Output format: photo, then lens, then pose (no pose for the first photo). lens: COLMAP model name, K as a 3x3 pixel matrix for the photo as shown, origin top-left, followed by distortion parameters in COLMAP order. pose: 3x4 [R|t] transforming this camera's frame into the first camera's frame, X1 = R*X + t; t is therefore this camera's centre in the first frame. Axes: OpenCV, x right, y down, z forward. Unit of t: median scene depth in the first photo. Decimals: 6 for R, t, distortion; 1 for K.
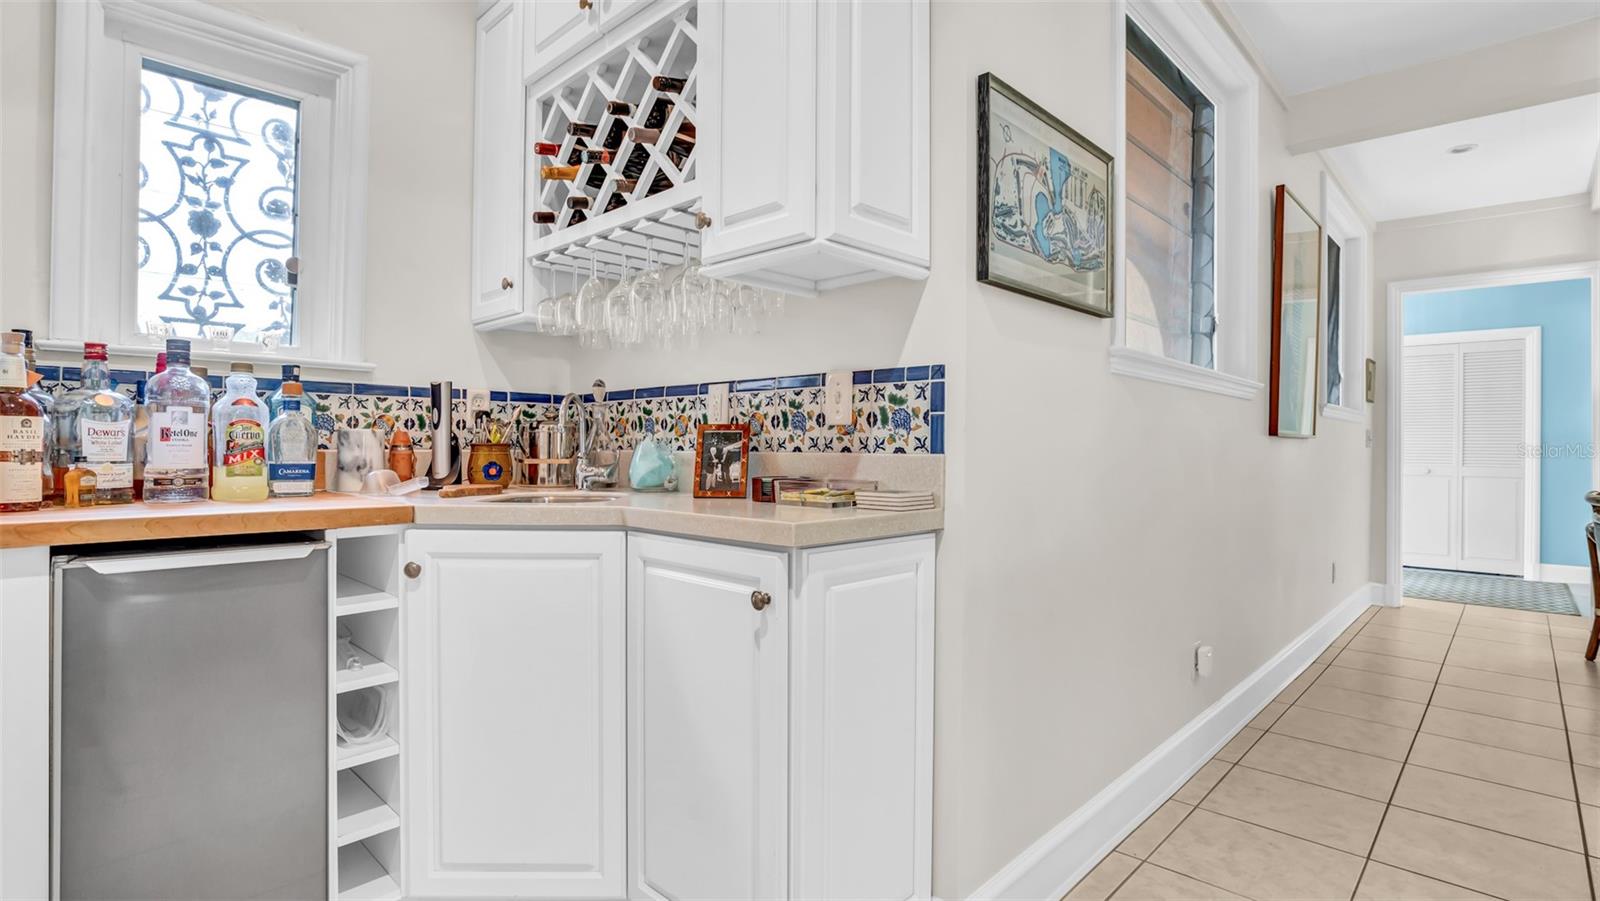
lens RADIAL K [[783.0, 0, 803.7], [0, 783.0, 444.8], [0, 0, 1]] dist [-0.041902, 0.017007]
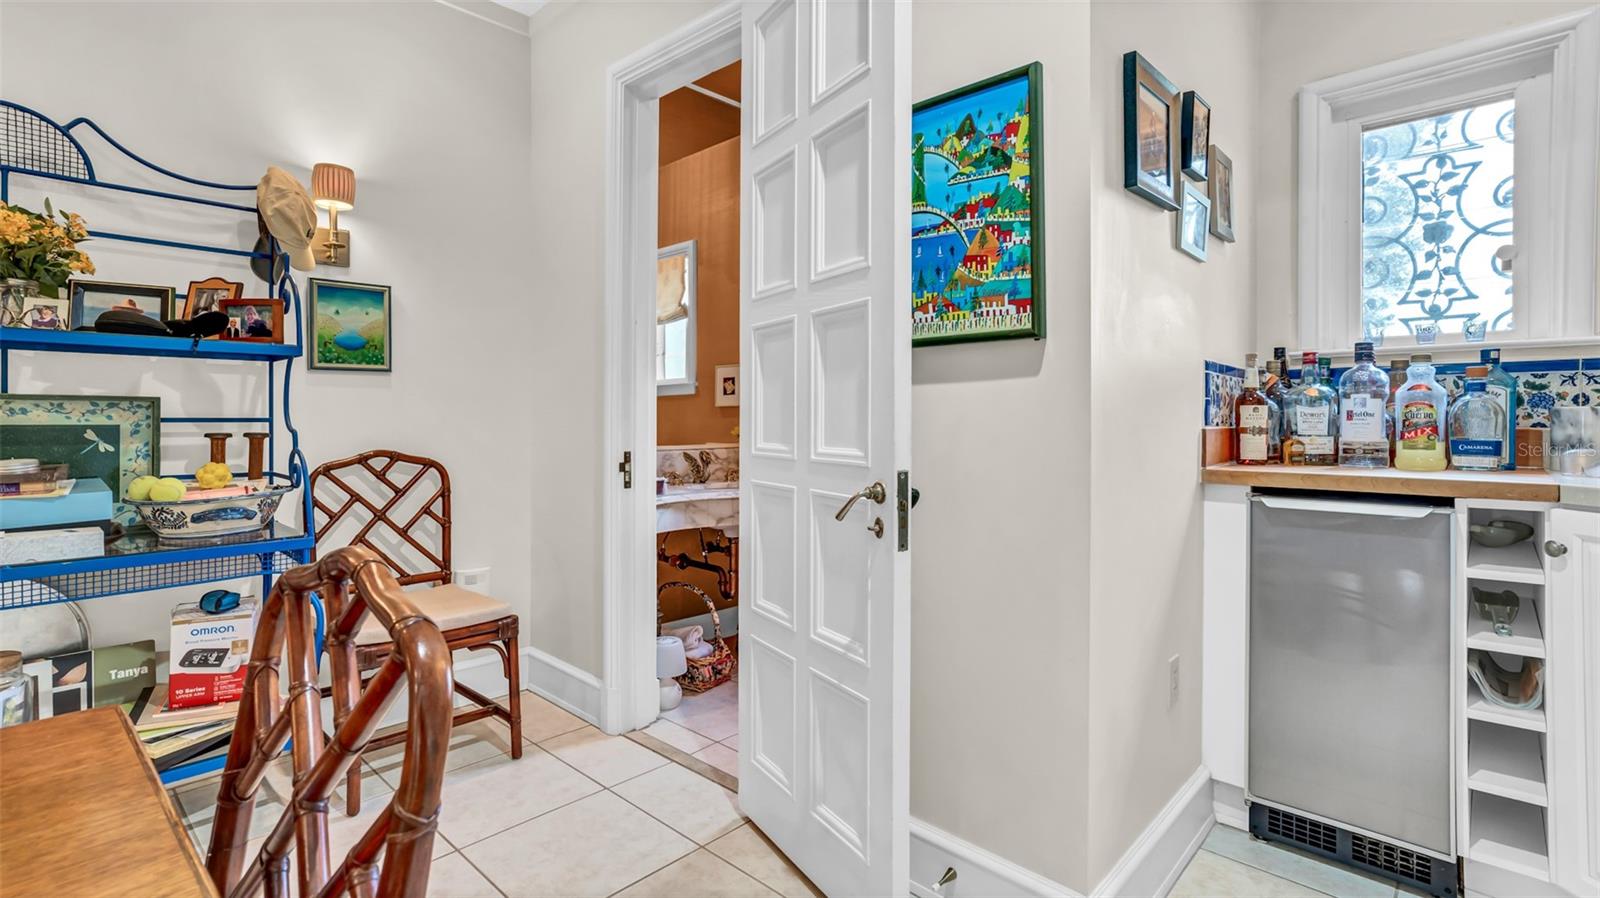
lens RADIAL K [[783.0, 0, 781.8], [0, 783.0, 403.1], [0, 0, 1]] dist [-0.041902, 0.017007]
pose [[0.003091, -0.026989, -0.999631, 0.391149], [0.000968, 0.999635, -0.026986, -0.000051], [0.999995, -0.000884, 0.003116, 0.005481]]
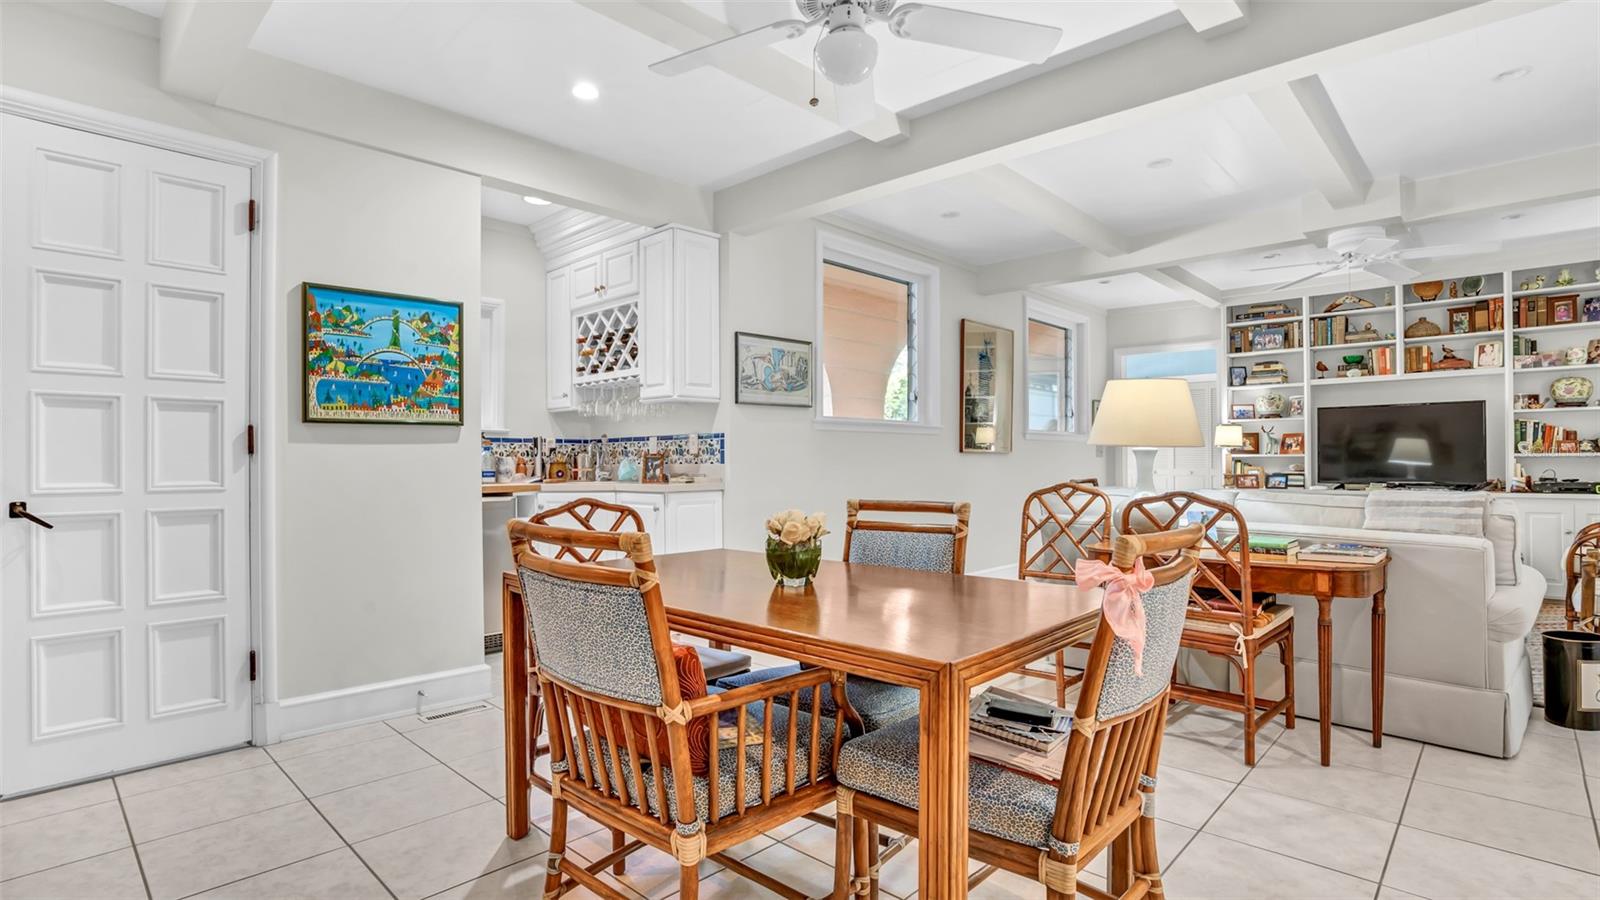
lens RADIAL K [[783.0, 0, 798.3], [0, 783.0, 462.2], [0, 0, 1]] dist [-0.041902, 0.017007]
pose [[0.999889, -0.013498, -0.006366, 0.376465], [0.013525, 0.999900, 0.004230, -0.002515], [0.006309, -0.004316, 0.999971, -1.509829]]
